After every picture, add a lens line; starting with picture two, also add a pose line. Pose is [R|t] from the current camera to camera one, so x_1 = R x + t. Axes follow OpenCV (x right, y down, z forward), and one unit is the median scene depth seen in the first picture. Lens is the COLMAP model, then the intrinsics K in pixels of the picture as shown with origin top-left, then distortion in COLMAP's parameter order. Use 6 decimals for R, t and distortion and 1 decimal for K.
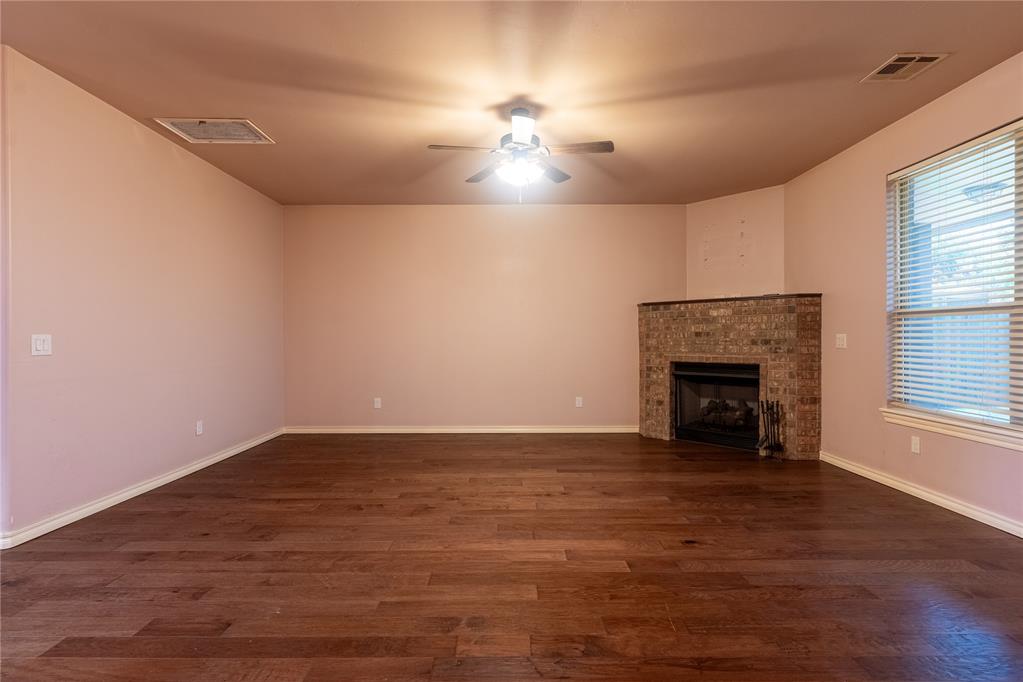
lens RADIAL K [[477.8, 0, 515.0], [0, 477.8, 341.2], [0, 0, 1]] dist [-0.003259, 0.000967]
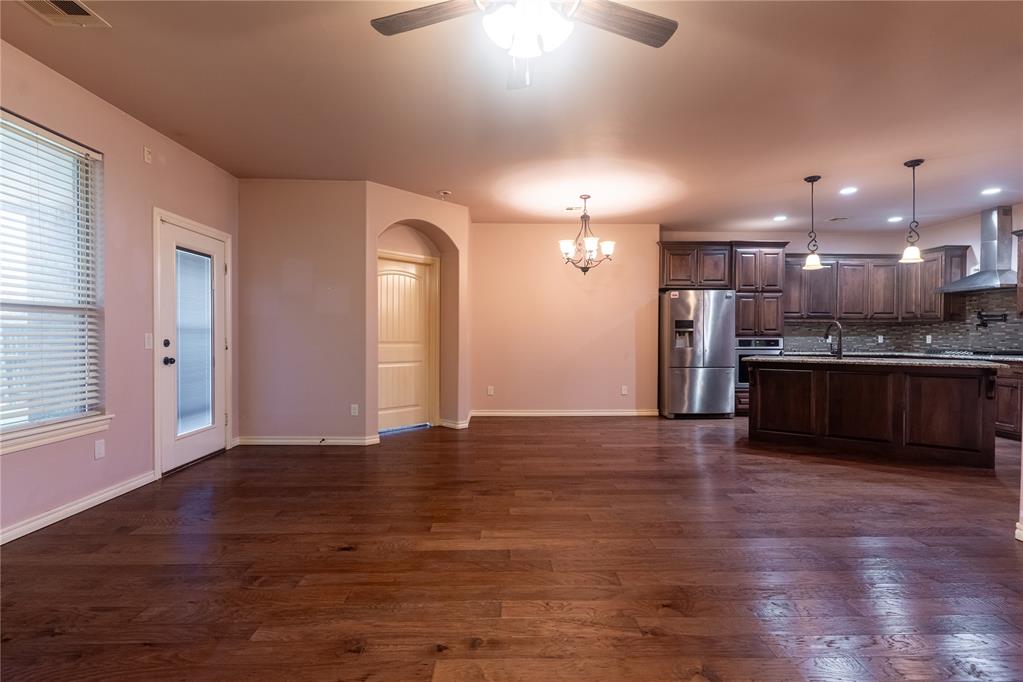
lens RADIAL K [[477.8, 0, 508.8], [0, 477.8, 341.9], [0, 0, 1]] dist [-0.003259, 0.000967]
pose [[-0.999962, 0.002246, -0.008395, 0.048505], [0.002125, 0.999894, 0.014373, -0.009225], [0.008426, 0.014355, -0.999861, 2.007818]]
